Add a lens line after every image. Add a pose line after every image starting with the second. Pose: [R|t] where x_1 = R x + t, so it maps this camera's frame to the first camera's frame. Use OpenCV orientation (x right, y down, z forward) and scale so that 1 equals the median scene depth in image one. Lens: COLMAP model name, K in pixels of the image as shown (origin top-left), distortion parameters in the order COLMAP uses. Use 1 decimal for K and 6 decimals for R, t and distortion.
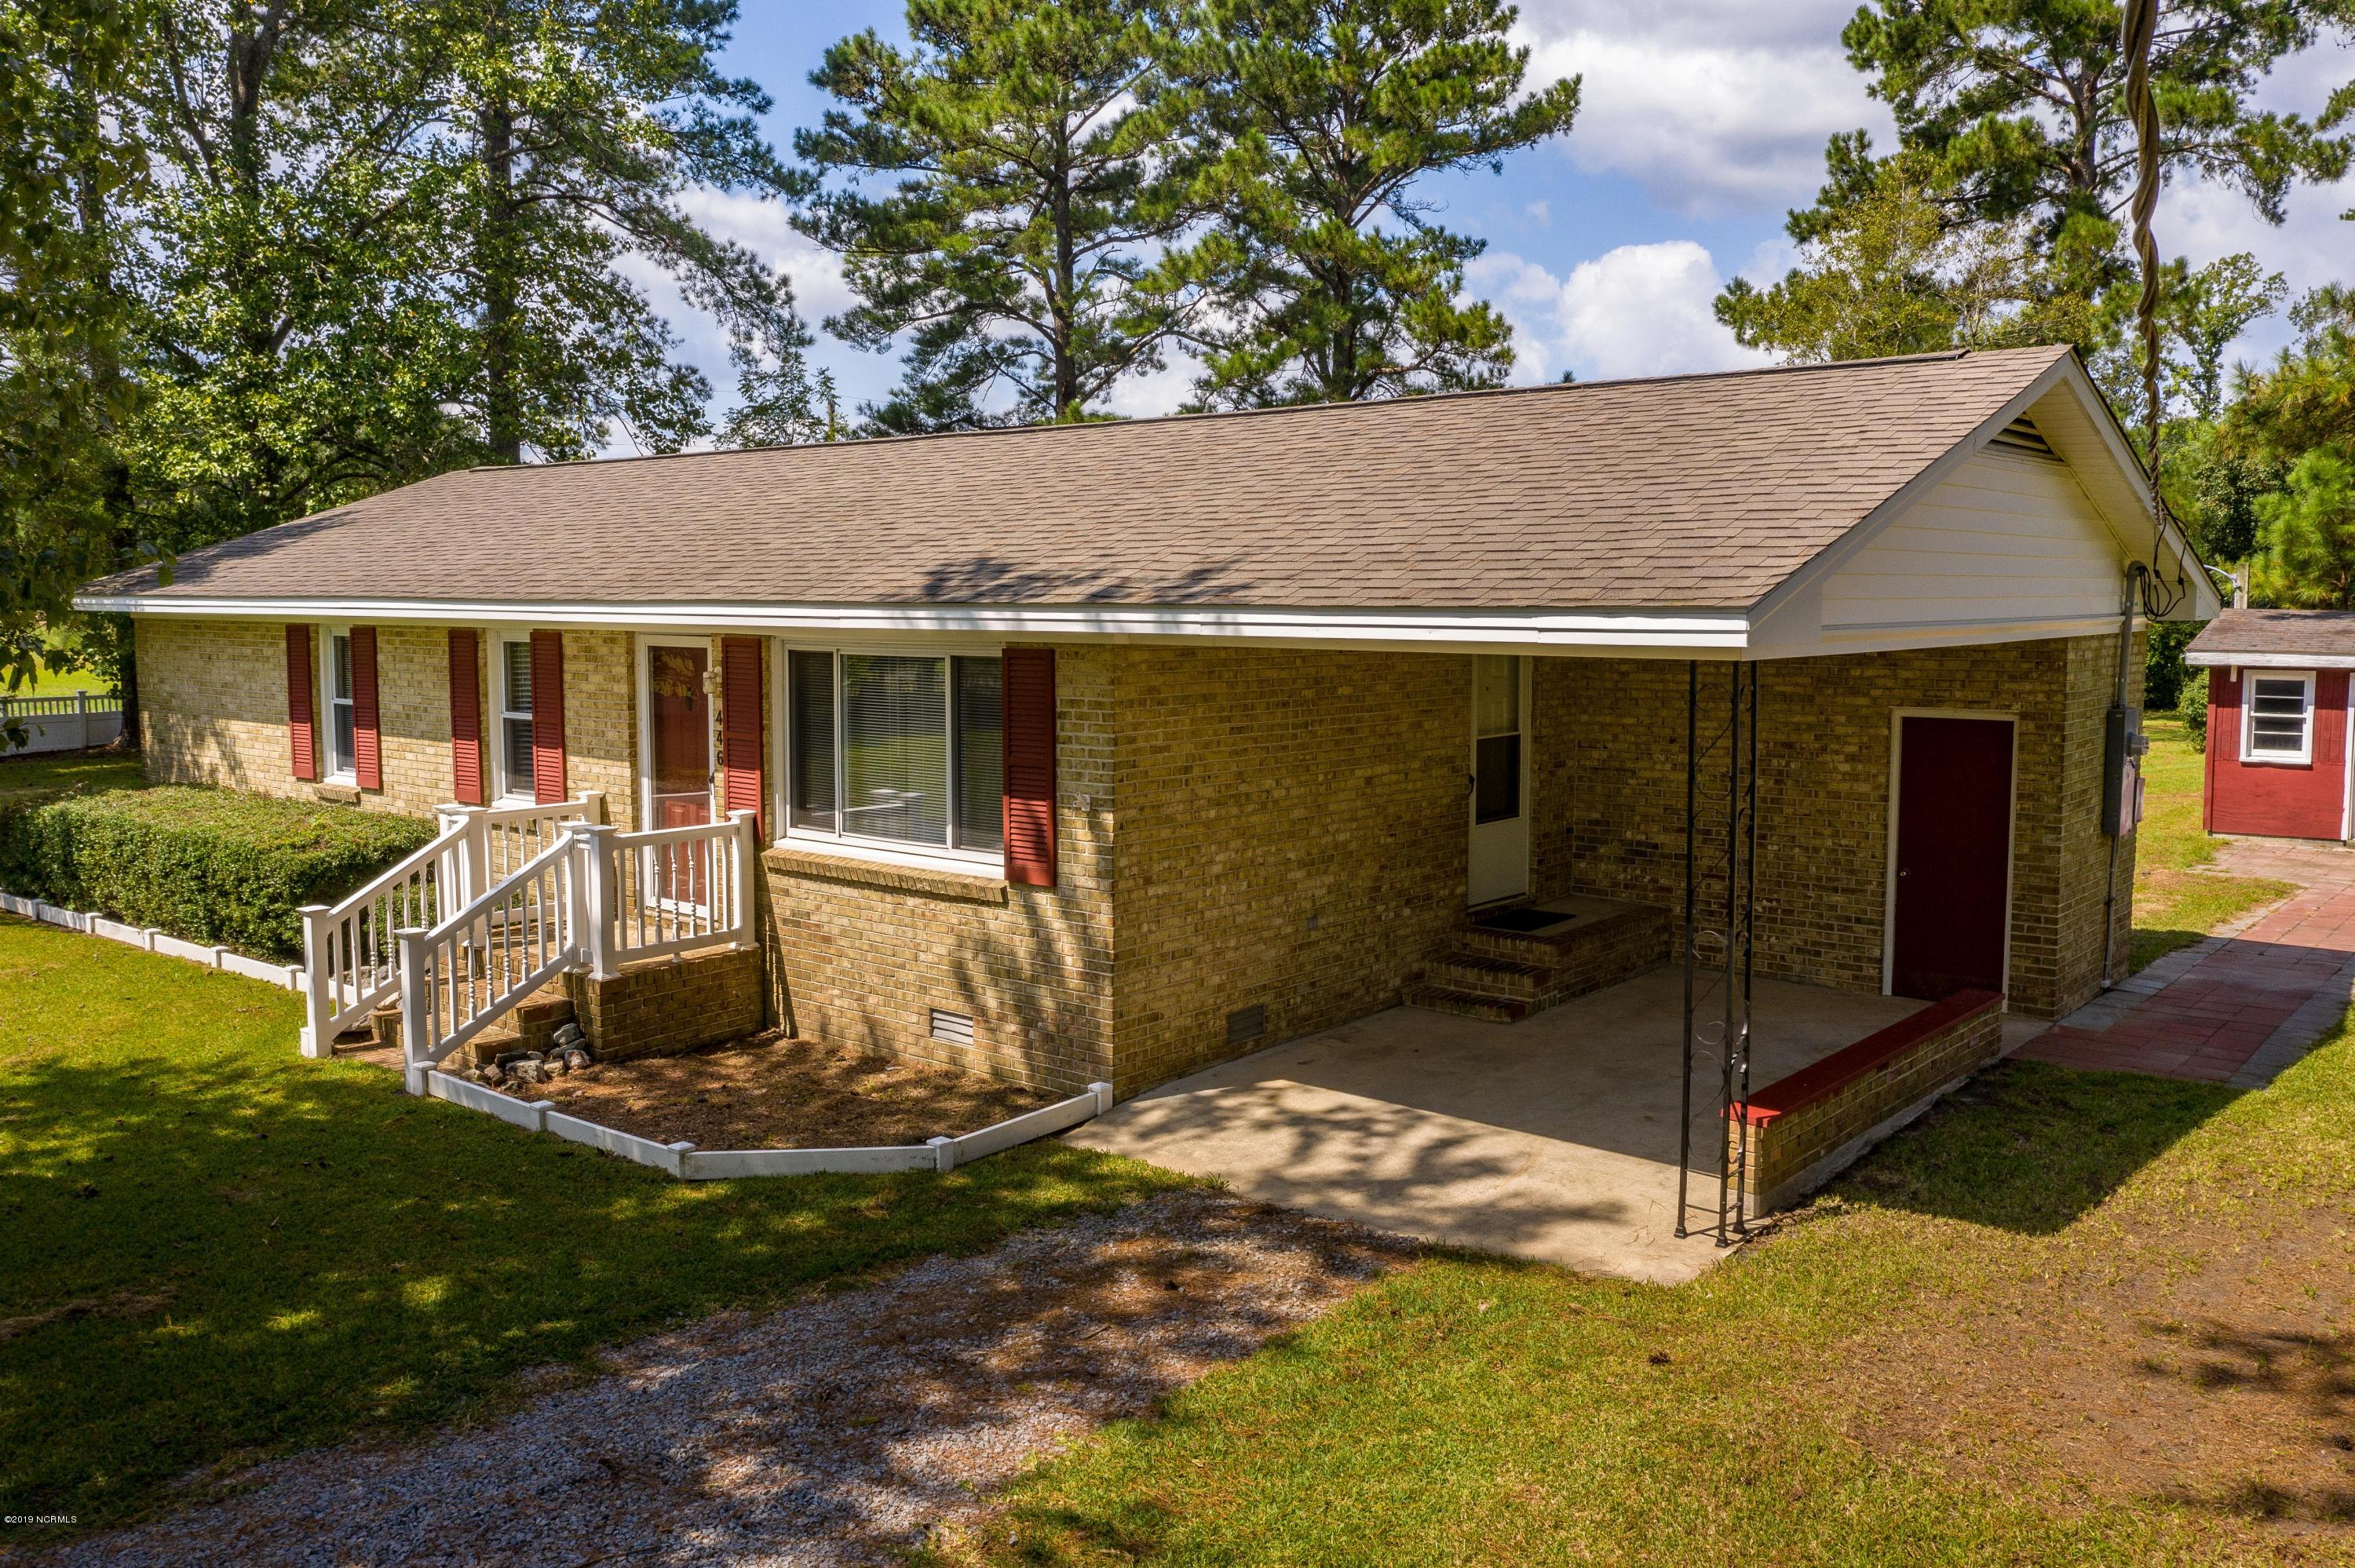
lens RADIAL K [[1867.1, 0, 1177.5], [0, 1867.1, 784.0], [0, 0, 1]] dist [0.029713, -0.001928]
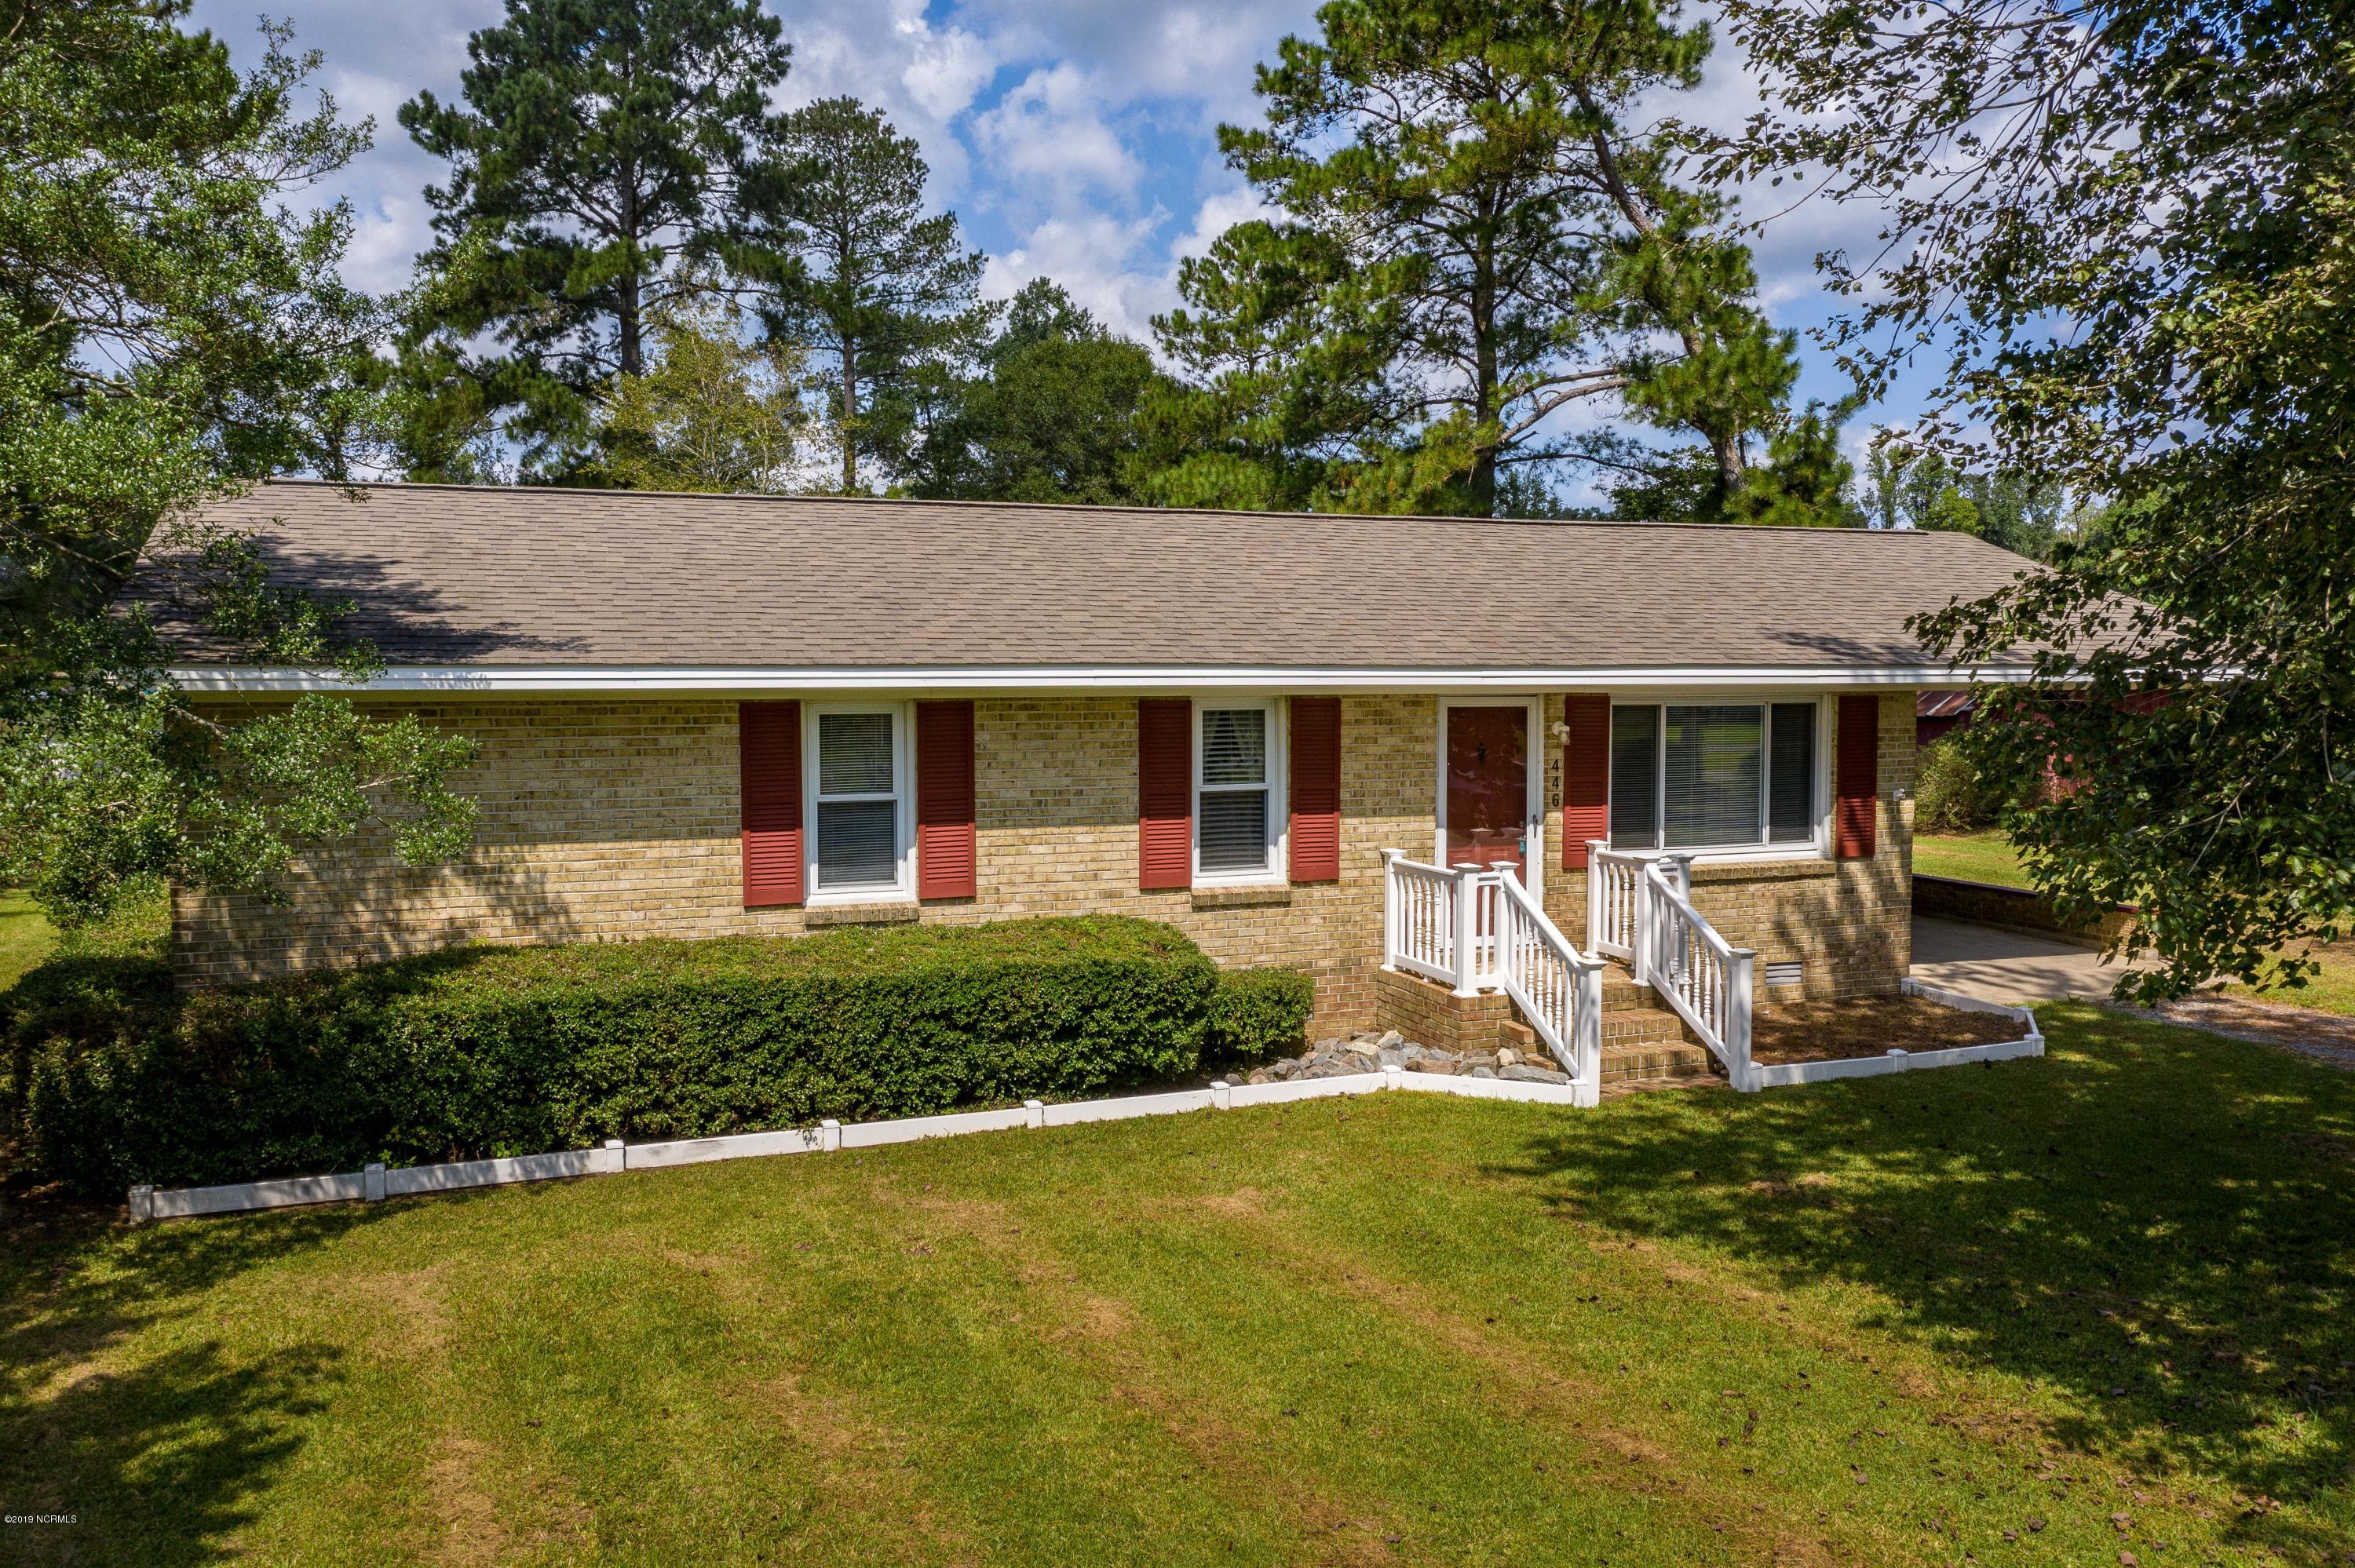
lens RADIAL K [[1826.0, 0, 1199.2], [0, 1826.0, 778.9], [0, 0, 1]] dist [0.164748, 0.000830]
pose [[0.465505, -0.099096, 0.879480, -1.940811], [0.065092, 0.994854, 0.077643, -0.187057], [-0.882649, 0.021104, 0.469560, 0.940263]]
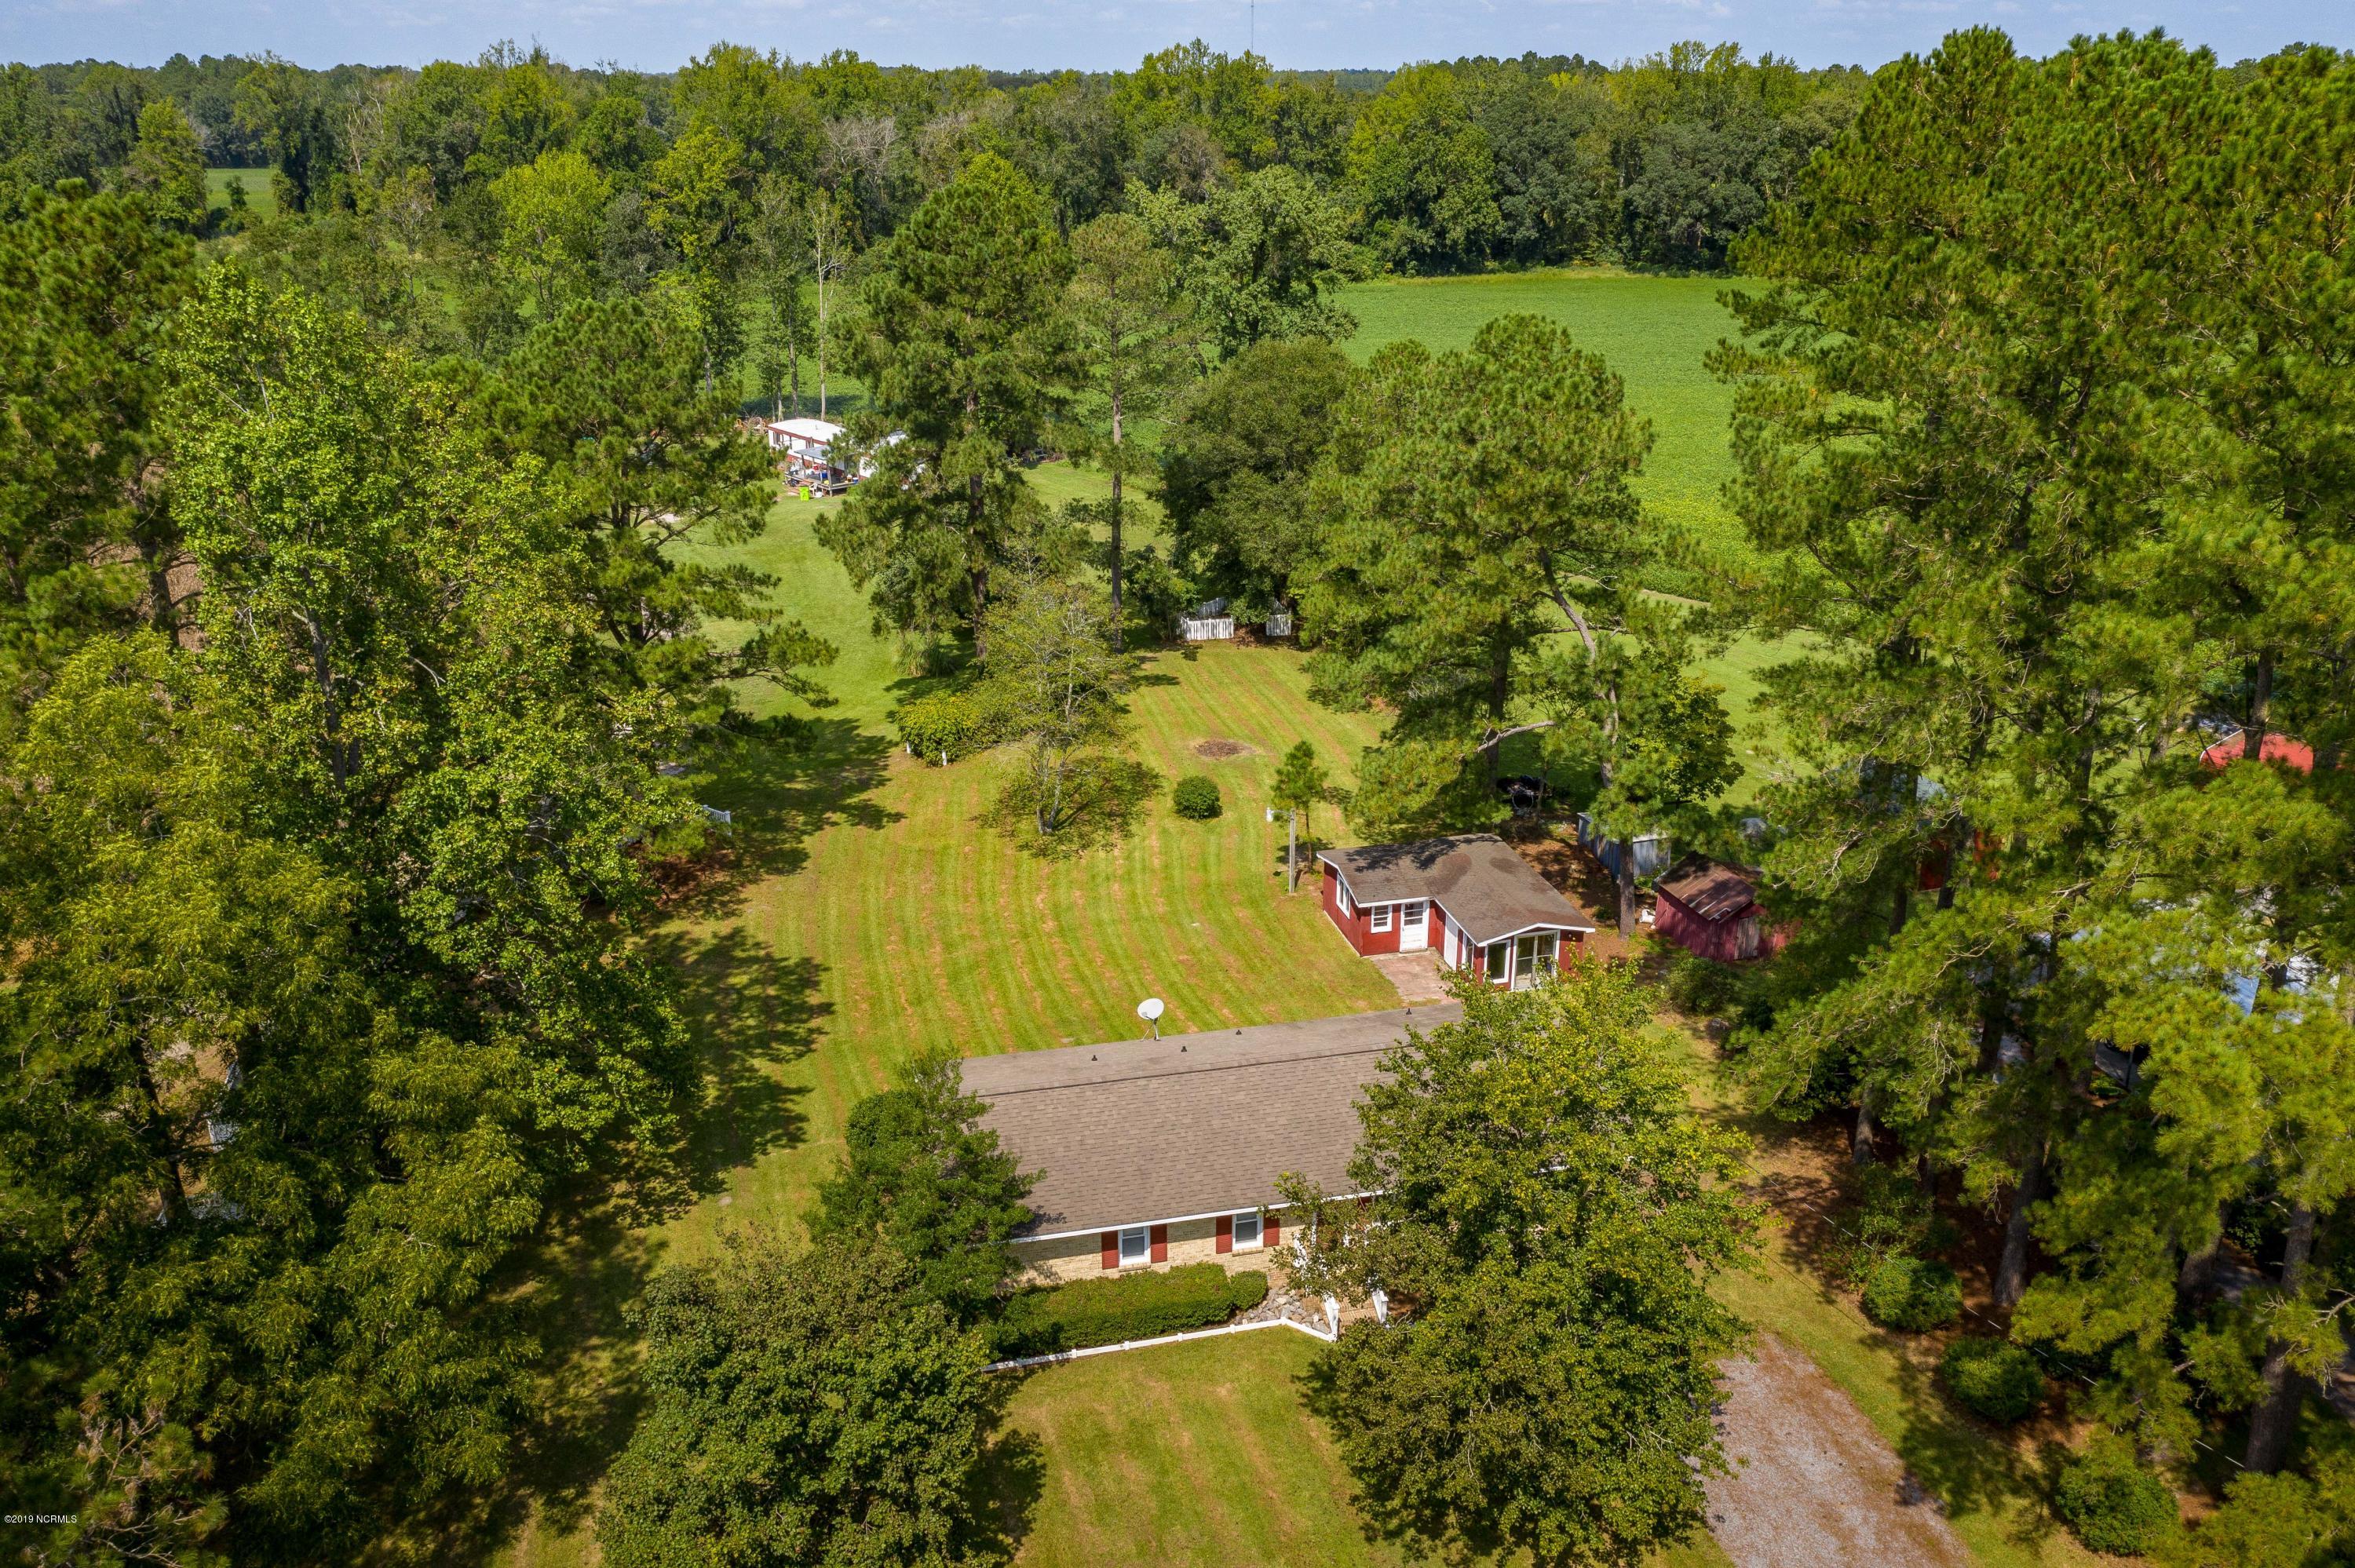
lens RADIAL K [[1884.2, 0, 1177.5], [0, 1884.2, 784.0], [0, 0, 1]] dist [0.003036, -0.001798]
pose [[0.598124, -0.309816, 0.739095, -4.097155], [0.064702, 0.937909, 0.340793, -2.938152], [-0.798787, -0.156016, 0.581032, -0.994449]]
